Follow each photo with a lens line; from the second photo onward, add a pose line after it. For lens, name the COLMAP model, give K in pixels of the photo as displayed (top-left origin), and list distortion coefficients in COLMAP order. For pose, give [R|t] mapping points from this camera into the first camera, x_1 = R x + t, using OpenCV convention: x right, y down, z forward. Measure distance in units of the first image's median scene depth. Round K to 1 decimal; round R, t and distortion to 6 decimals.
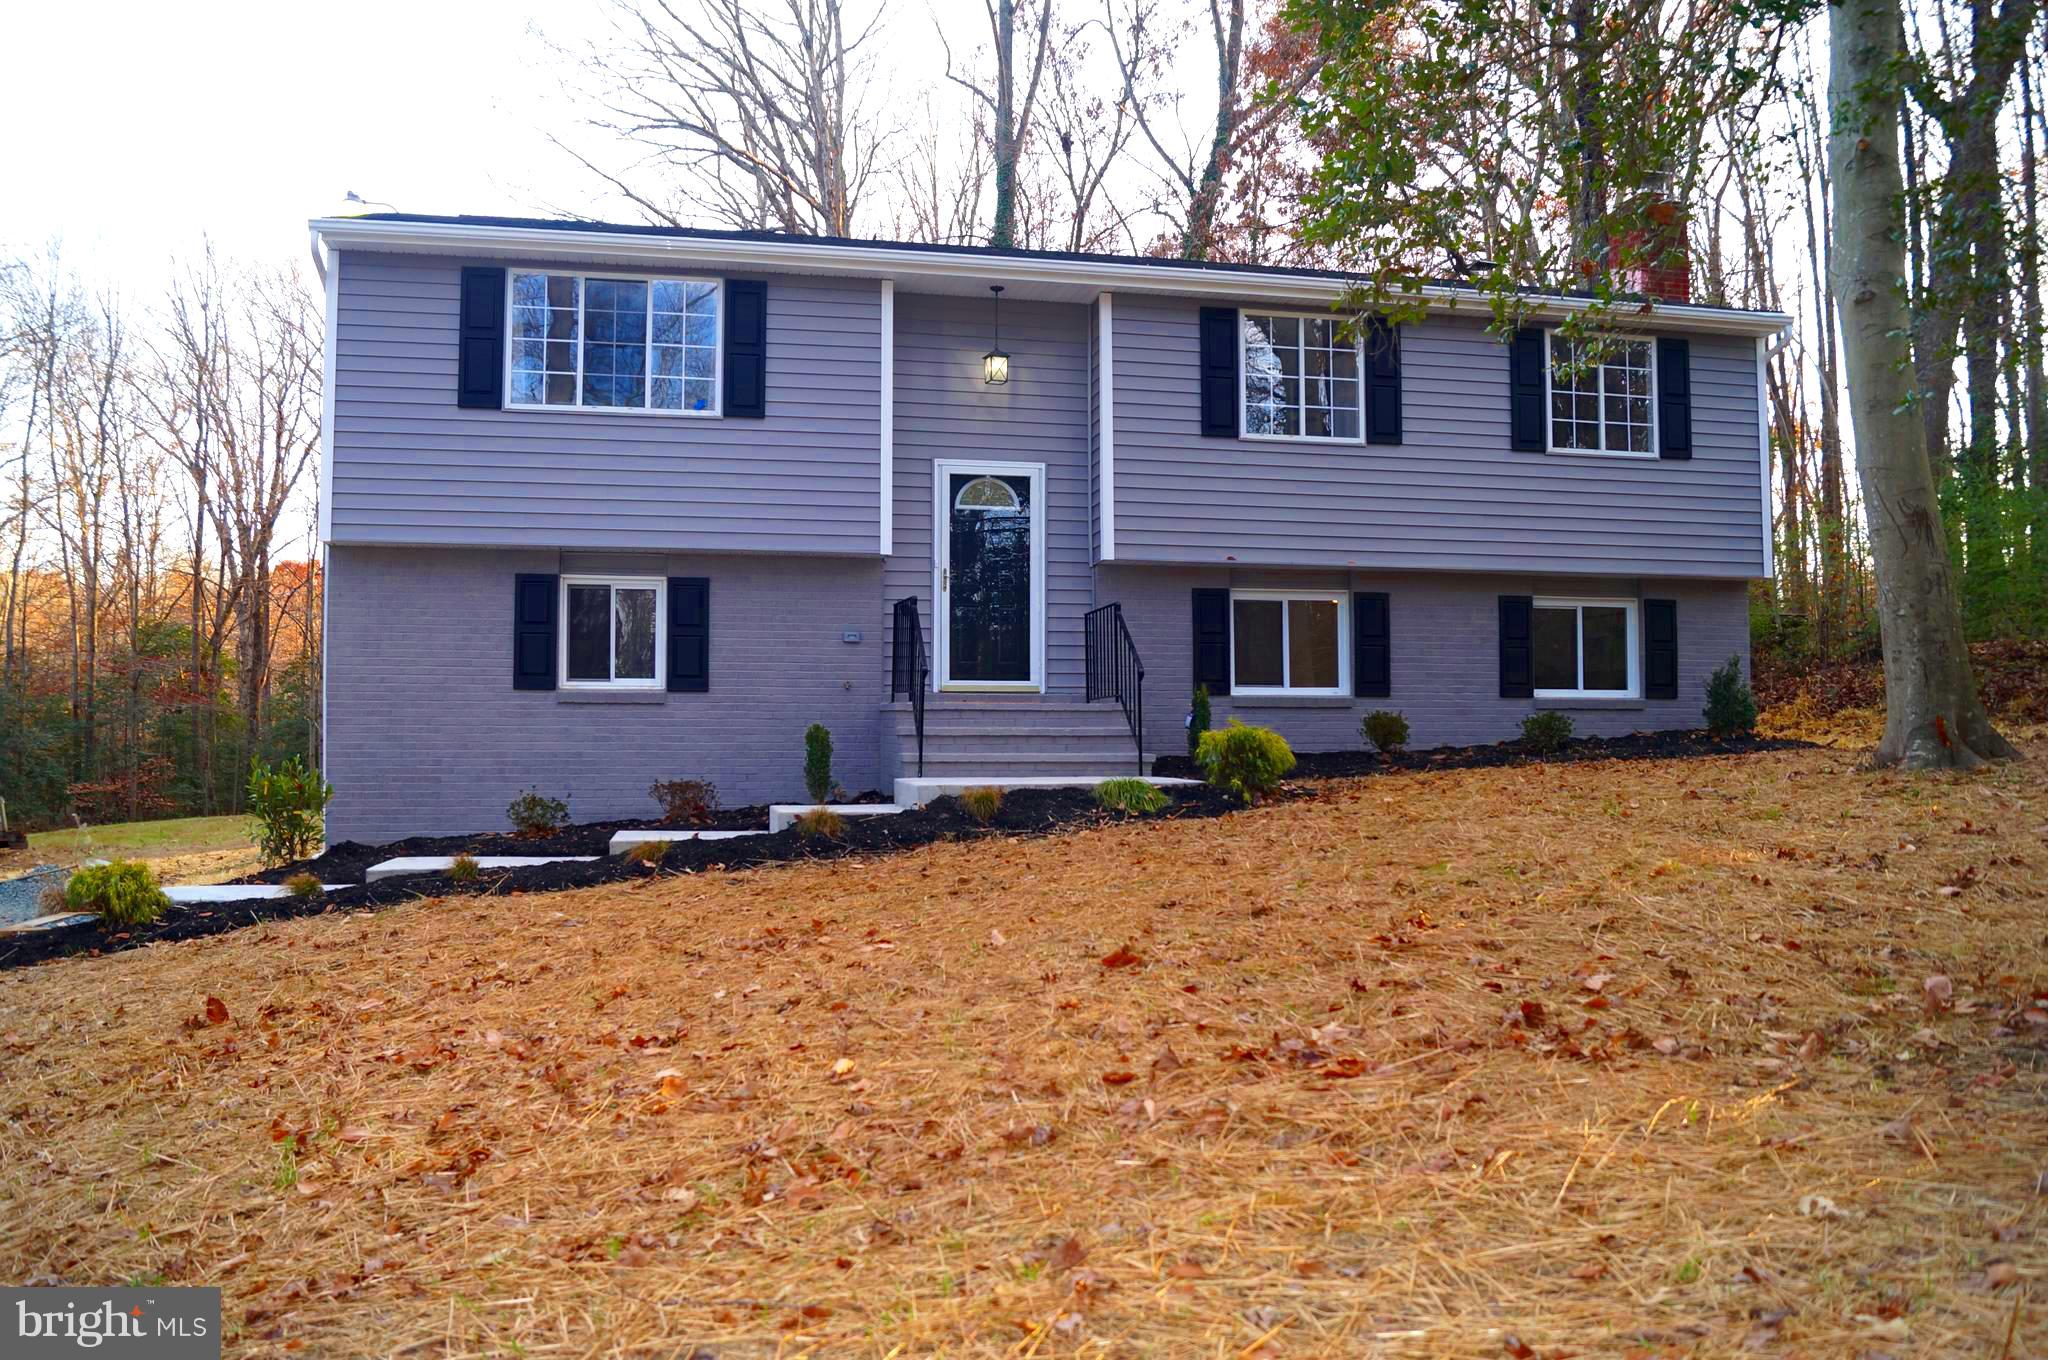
lens RADIAL K [[1233.3, 0, 1024.0], [0, 1233.3, 682.8], [0, 0, 1]] dist [-0.046157, 0.000431]
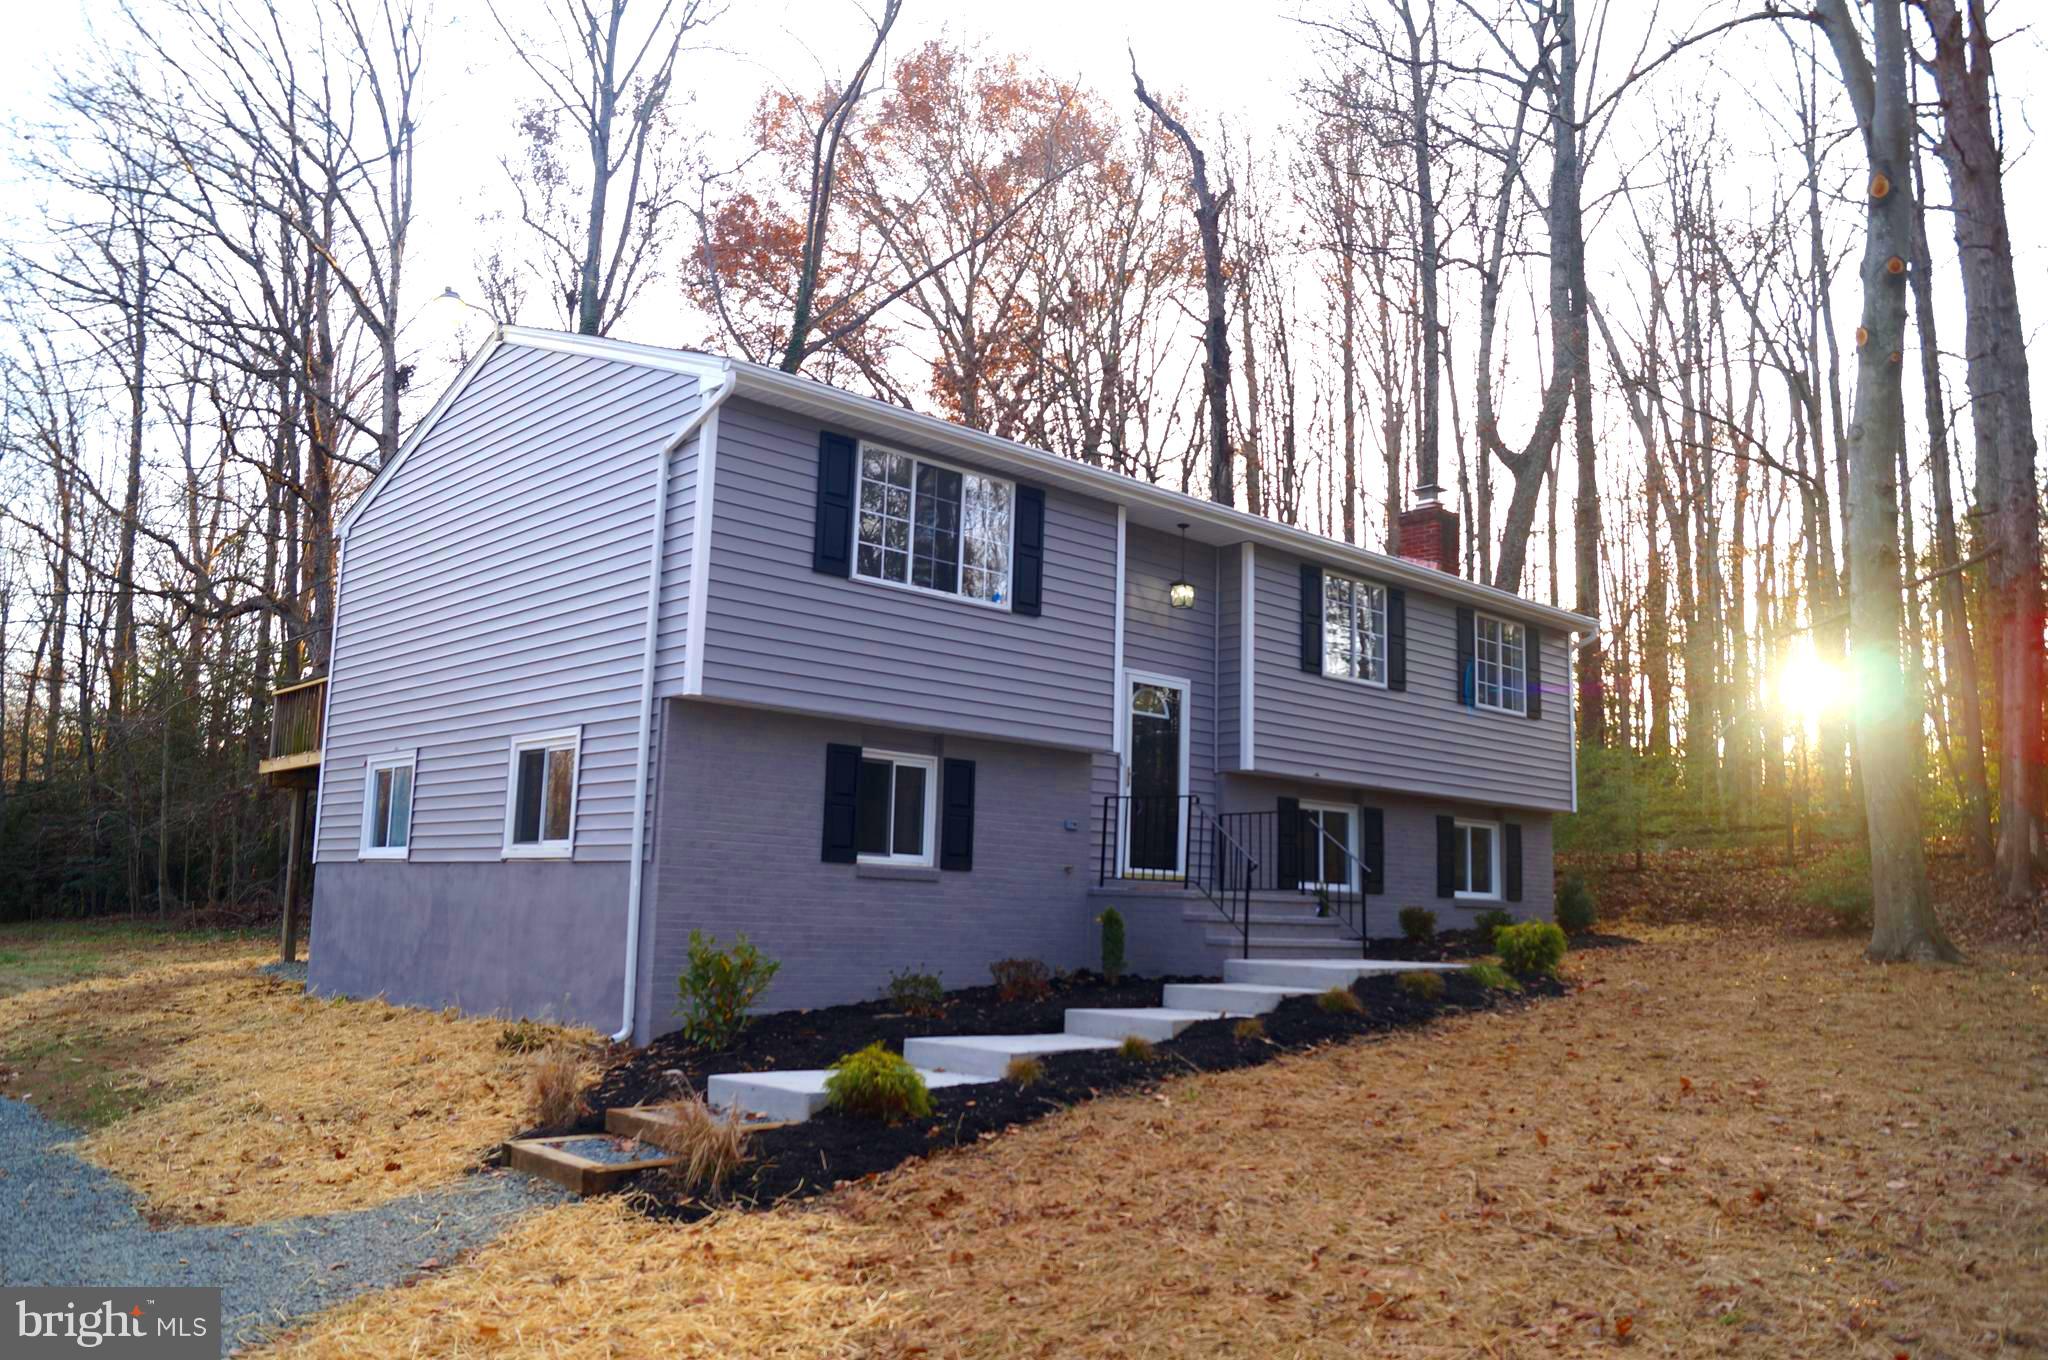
lens RADIAL K [[1598.6, 0, 1023.7], [0, 1598.6, 682.0], [0, 0, 1]] dist [-0.065501, -0.005703]
pose [[0.834567, 0.106699, 0.540475, -0.919903], [-0.057667, 0.992595, -0.106910, -0.009259], [-0.547880, 0.058056, 0.834540, -0.145763]]
